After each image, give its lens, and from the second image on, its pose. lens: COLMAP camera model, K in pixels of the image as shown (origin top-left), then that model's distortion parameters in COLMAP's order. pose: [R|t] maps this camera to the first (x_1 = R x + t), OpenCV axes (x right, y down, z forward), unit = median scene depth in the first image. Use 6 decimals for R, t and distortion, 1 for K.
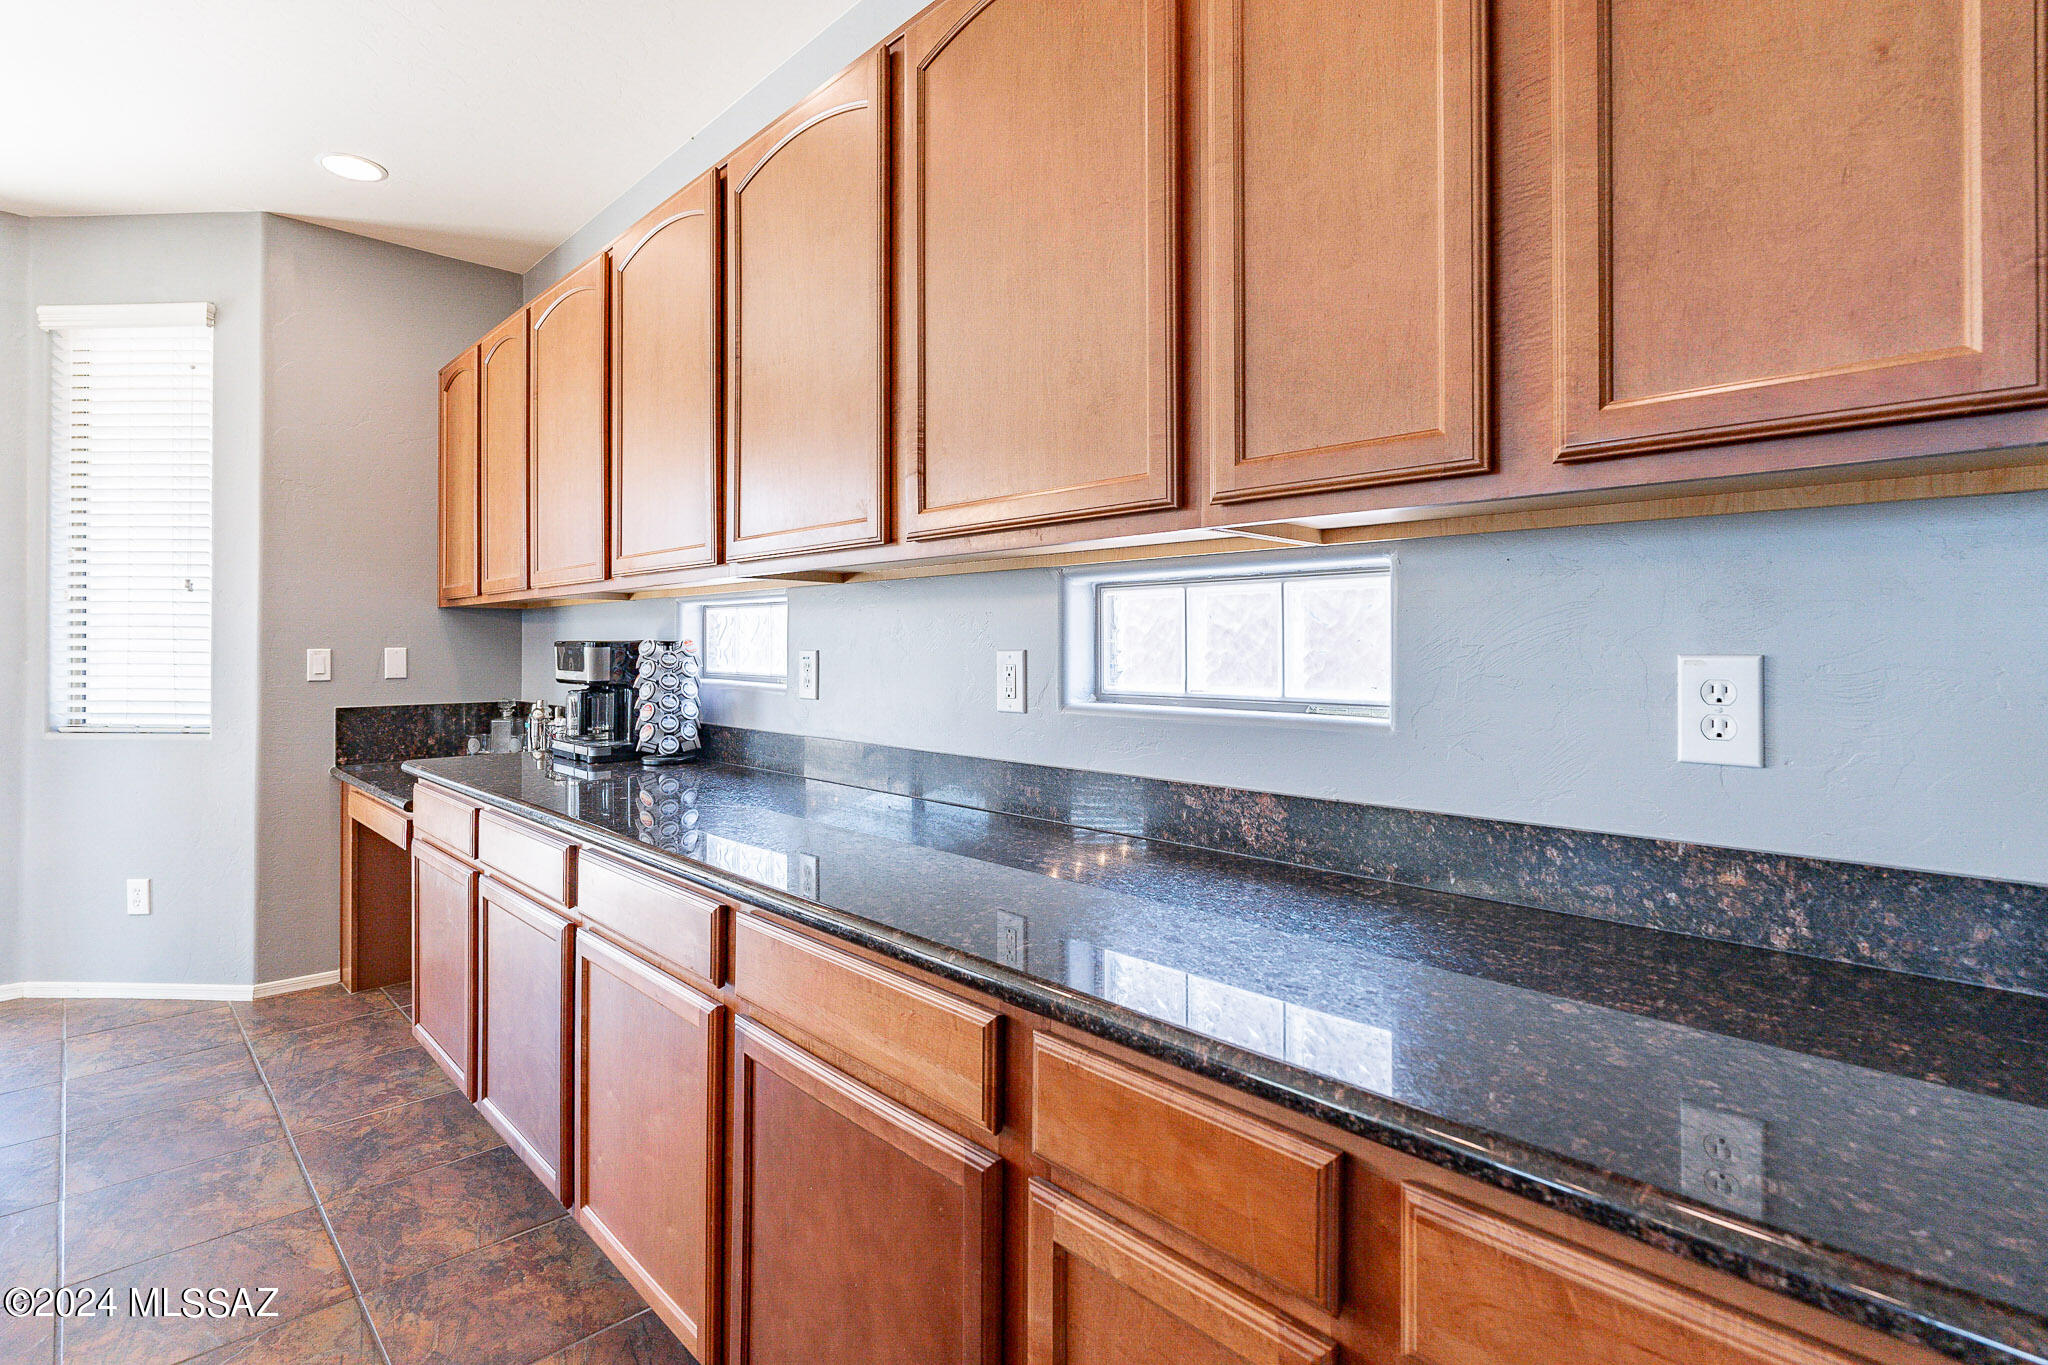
lens RADIAL K [[969.1, 0, 1027.7], [0, 969.1, 637.6], [0, 0, 1]] dist [-0.000028, -0.000237]
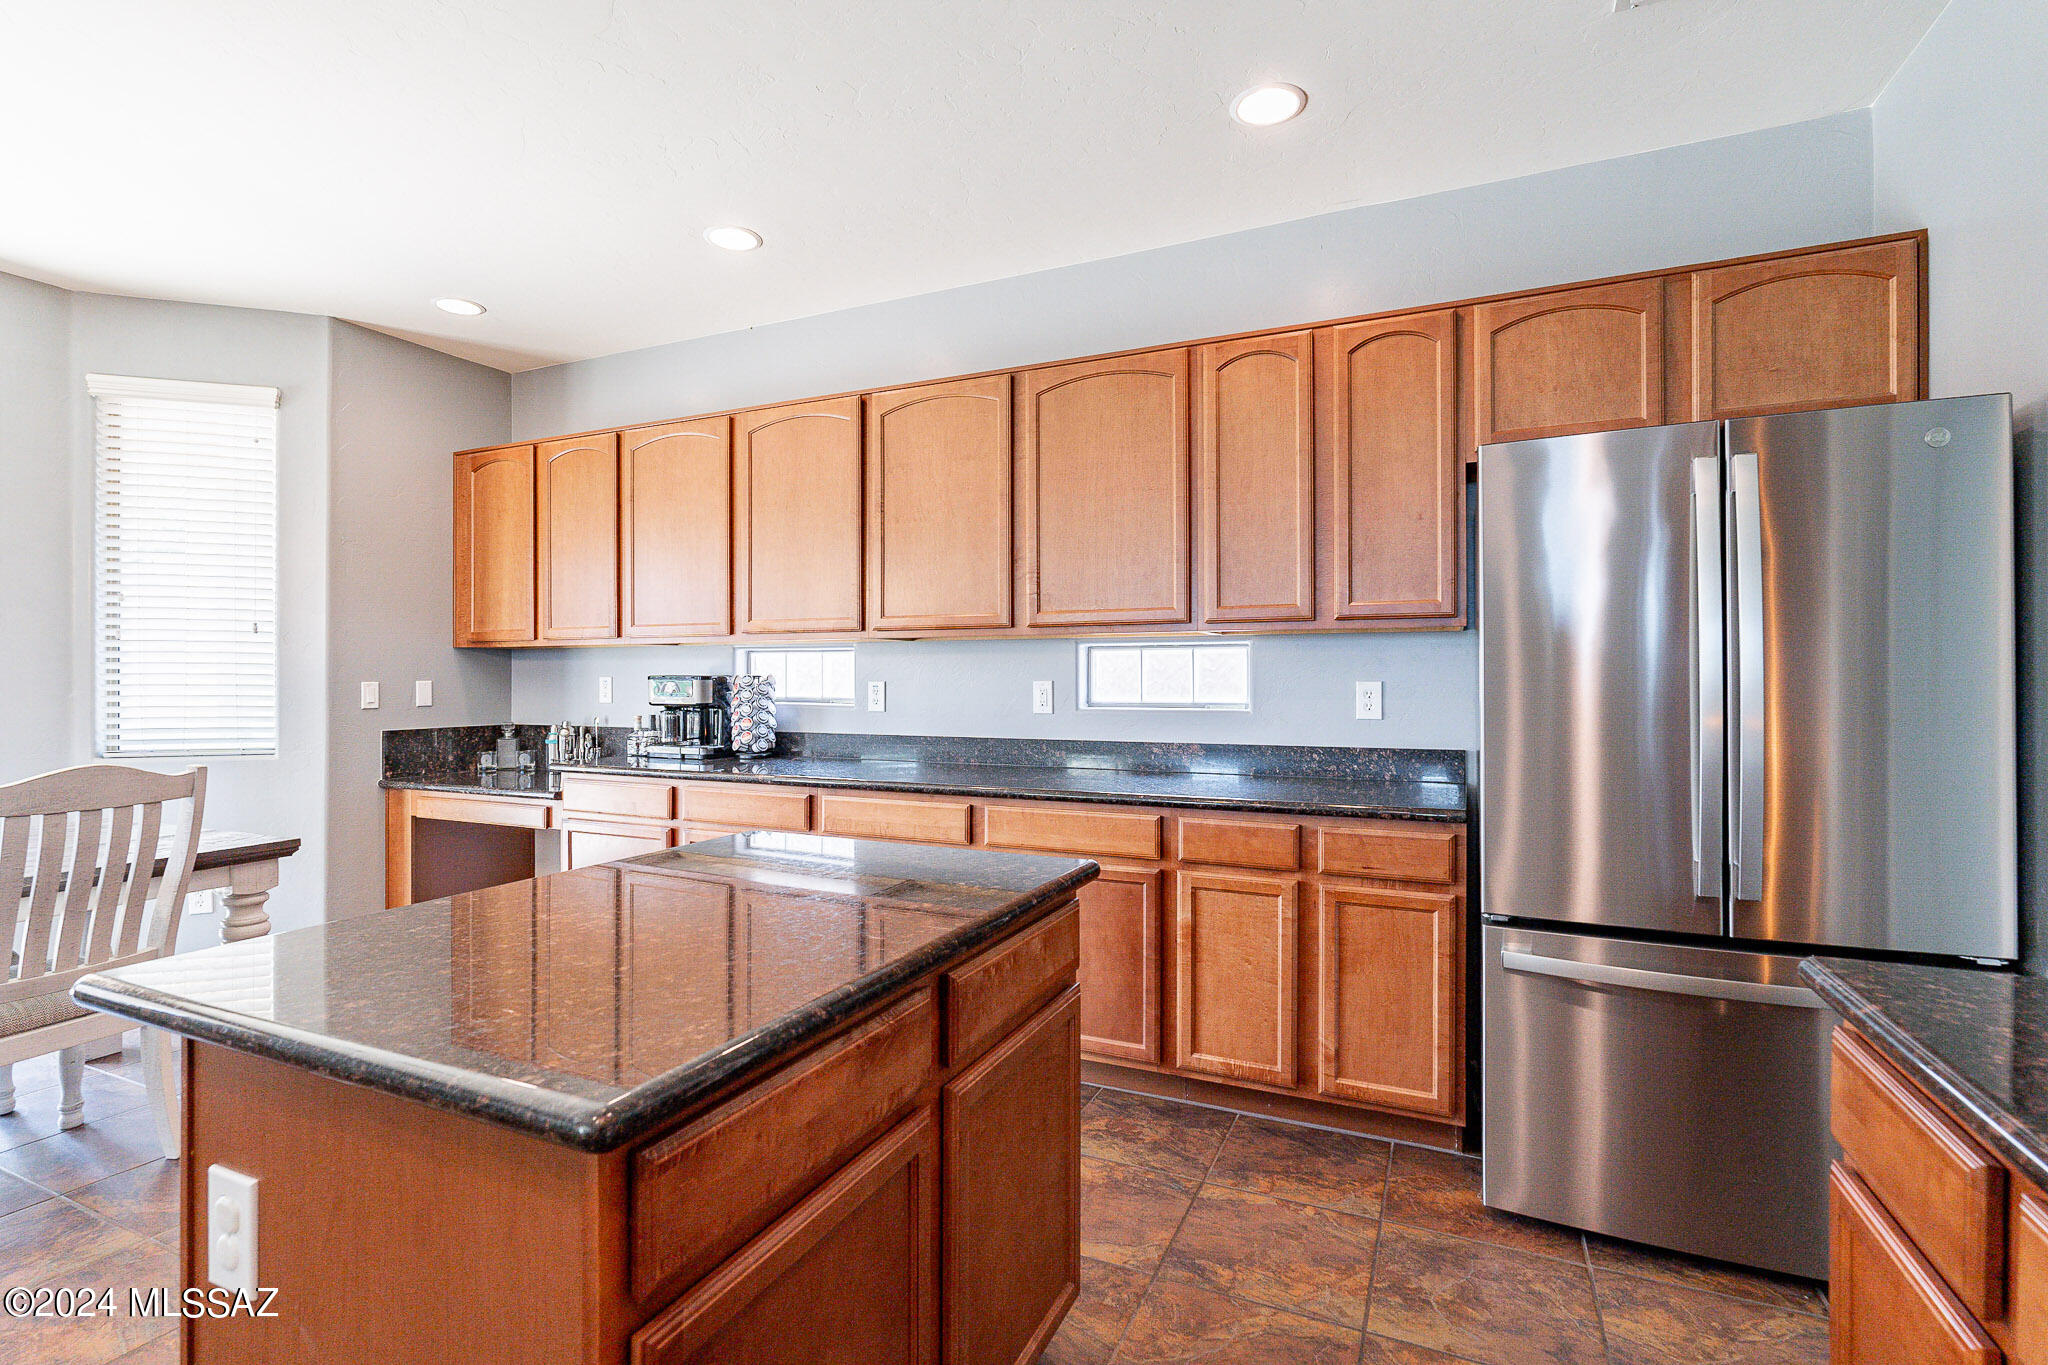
lens RADIAL K [[973.2, 0, 1024.8], [0, 973.2, 664.3], [0, 0, 1]] dist [-0.000094, -0.000066]
pose [[0.927817, 0.003125, 0.373023, -0.547369], [-0.001295, 0.999986, -0.005155, -0.006632], [-0.373034, 0.004299, 0.927808, -0.541218]]
